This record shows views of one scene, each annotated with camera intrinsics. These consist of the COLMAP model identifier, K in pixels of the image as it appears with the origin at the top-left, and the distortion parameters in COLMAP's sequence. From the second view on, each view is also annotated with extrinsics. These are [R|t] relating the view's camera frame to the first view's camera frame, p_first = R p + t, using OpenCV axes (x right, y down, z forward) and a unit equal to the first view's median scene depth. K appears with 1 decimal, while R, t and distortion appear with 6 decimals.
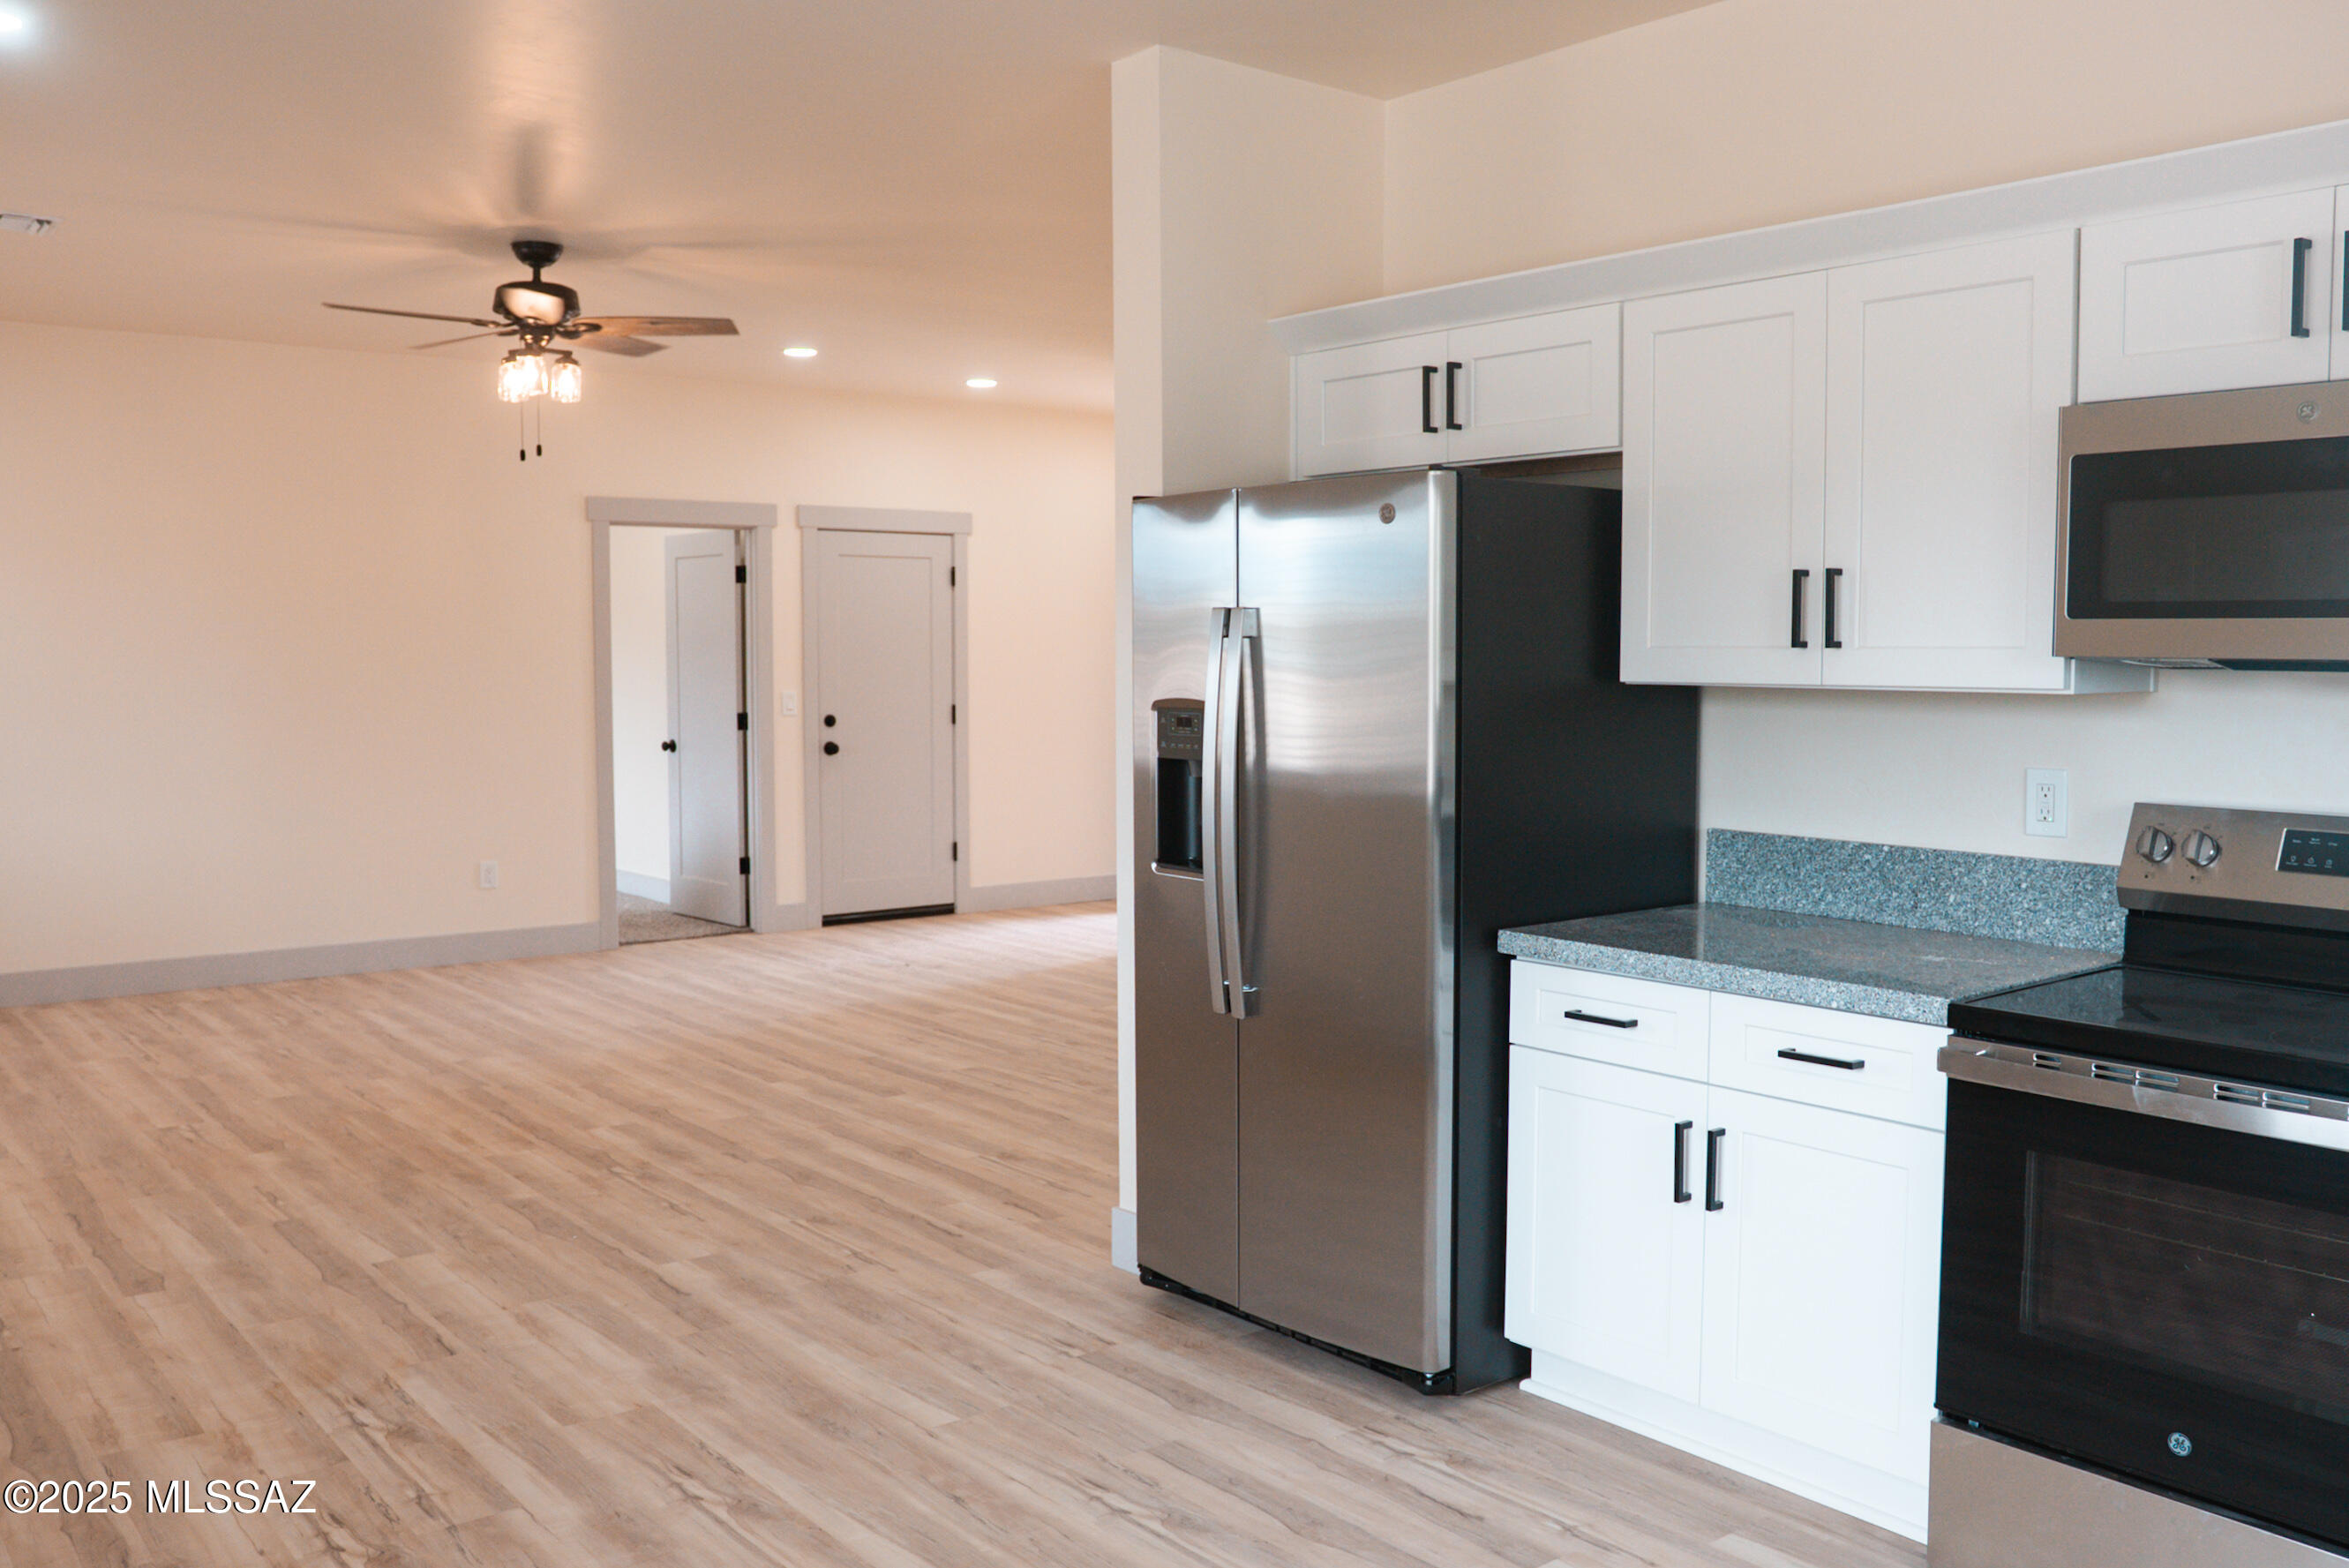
lens RADIAL K [[1935.6, 0, 1178.0], [0, 1935.6, 792.3], [0, 0, 1]] dist [-0.045914, 0.008185]
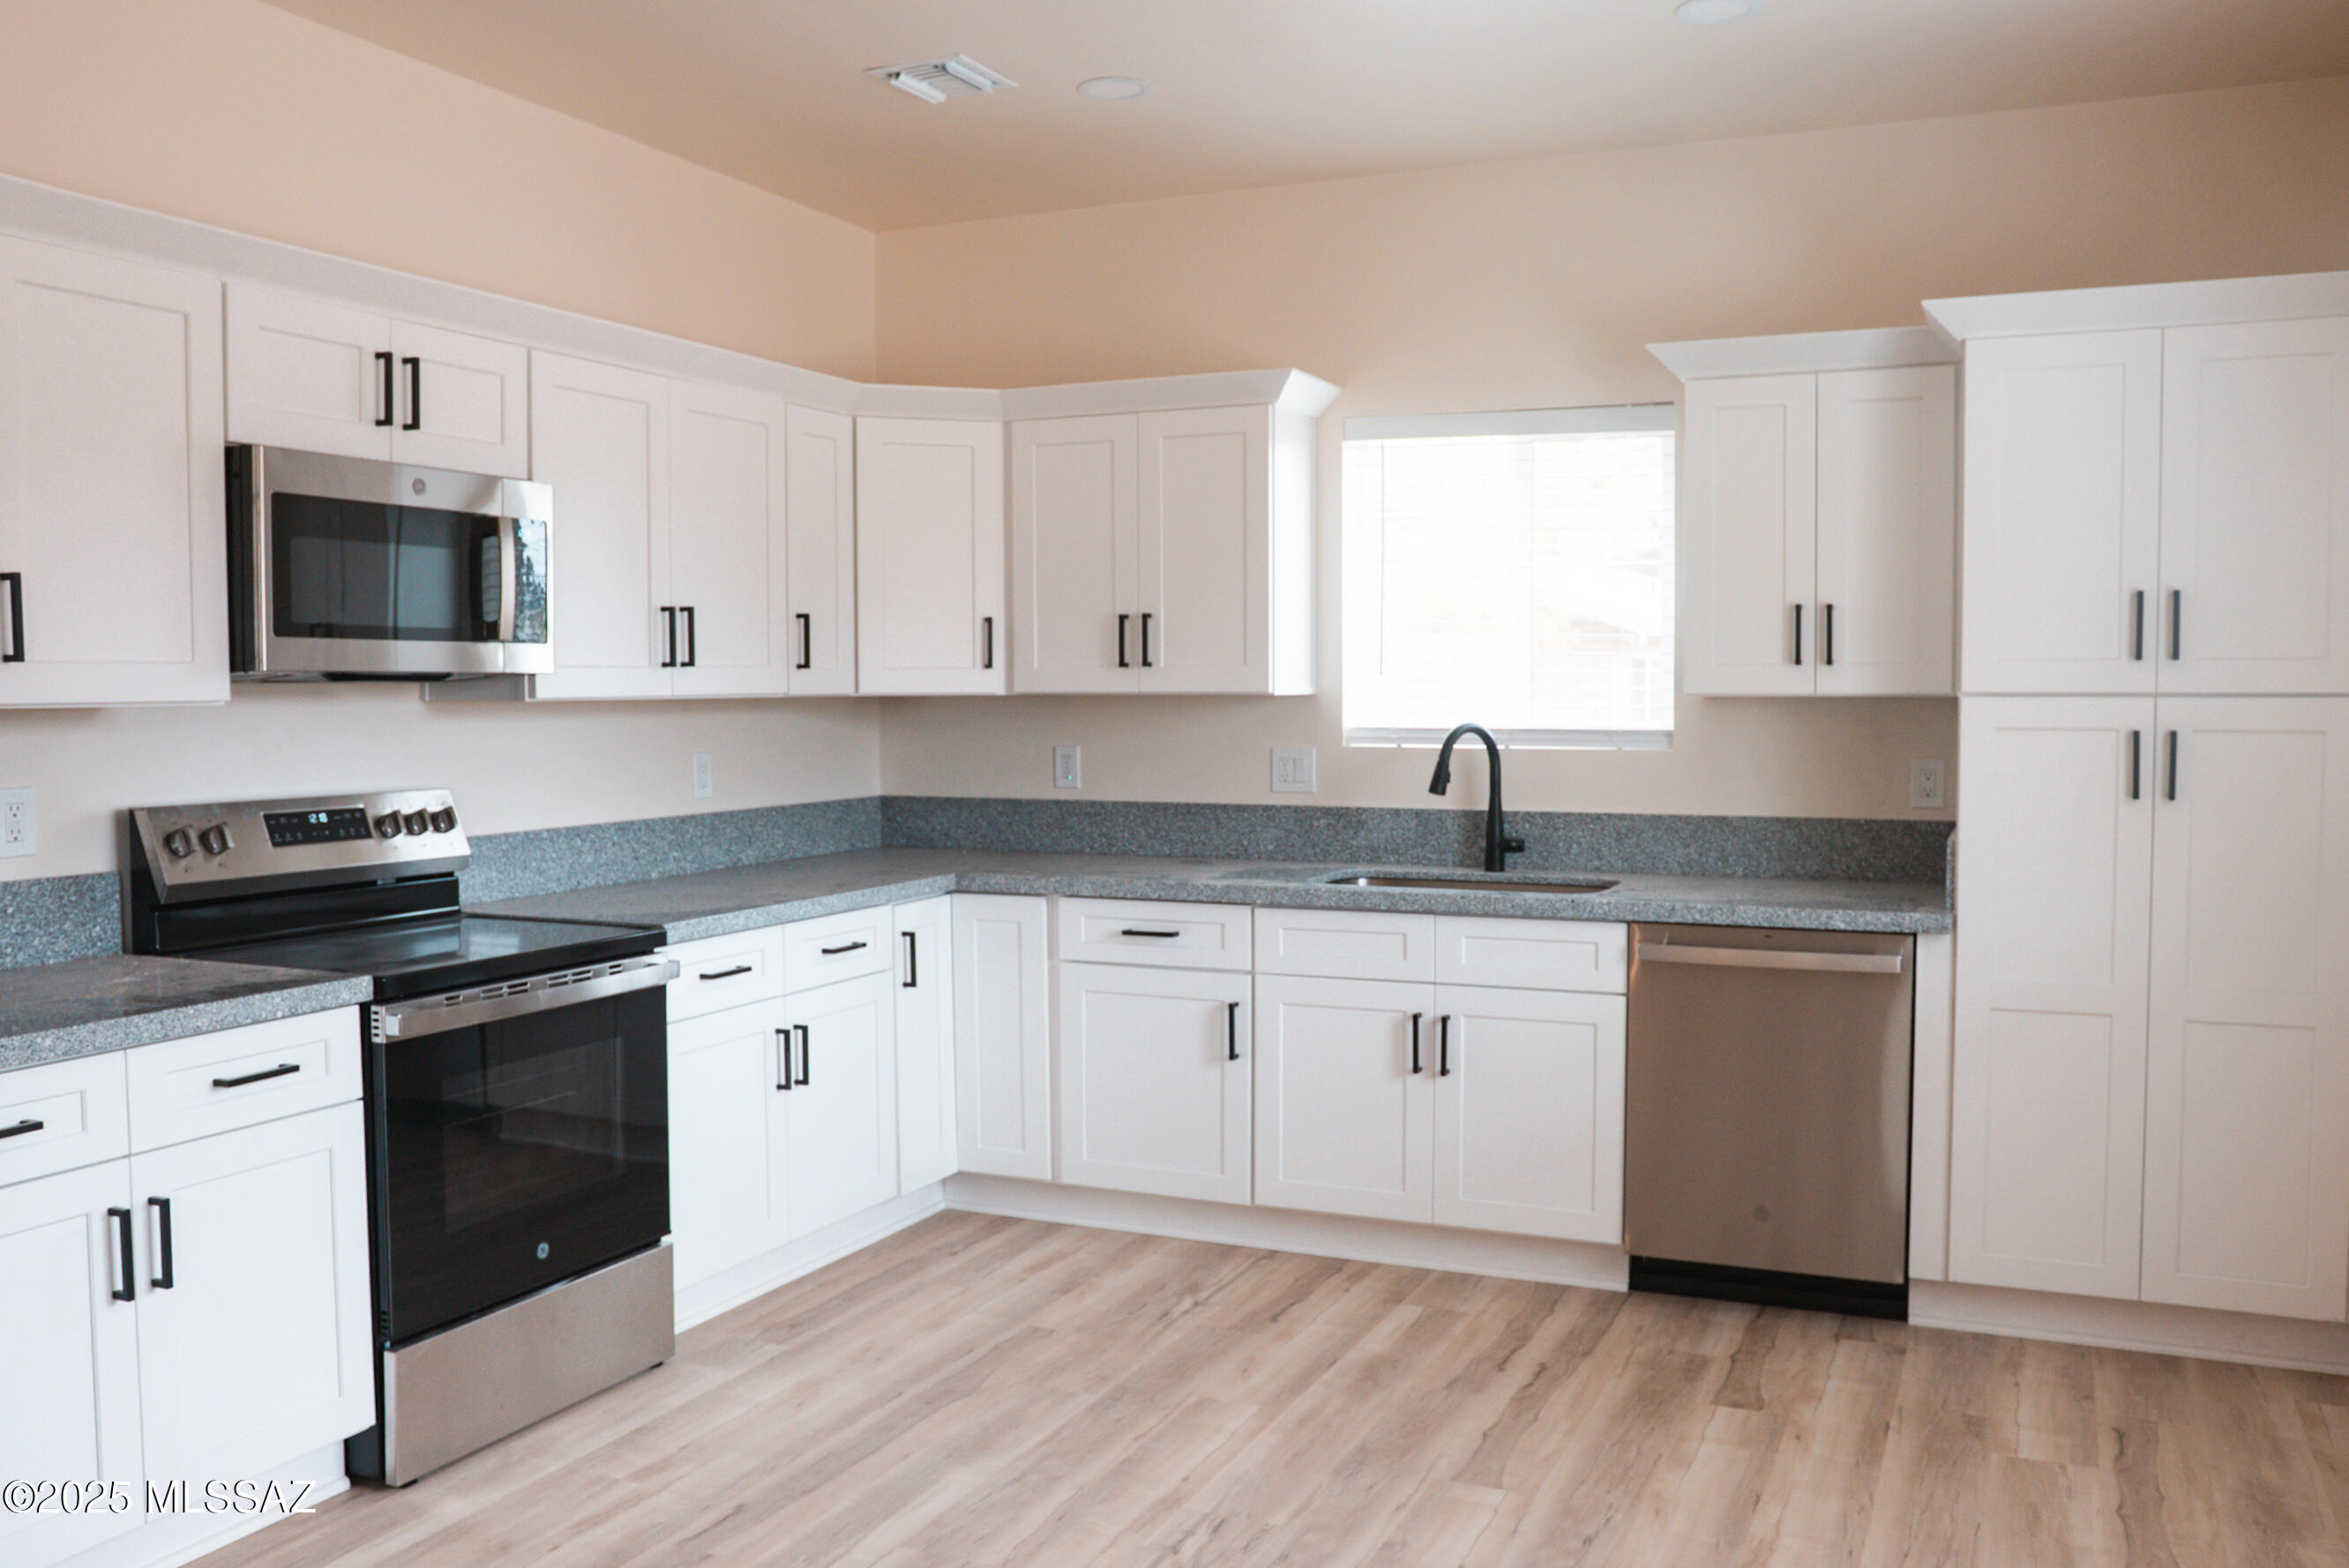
lens RADIAL K [[1935.4, 0, 1178.3], [0, 1935.4, 776.0], [0, 0, 1]] dist [-0.045914, 0.008185]
pose [[-0.437001, -0.044761, 0.898347, -0.762938], [0.072071, 0.993807, 0.084576, -0.064921], [-0.896569, 0.101704, -0.431069, 0.998042]]
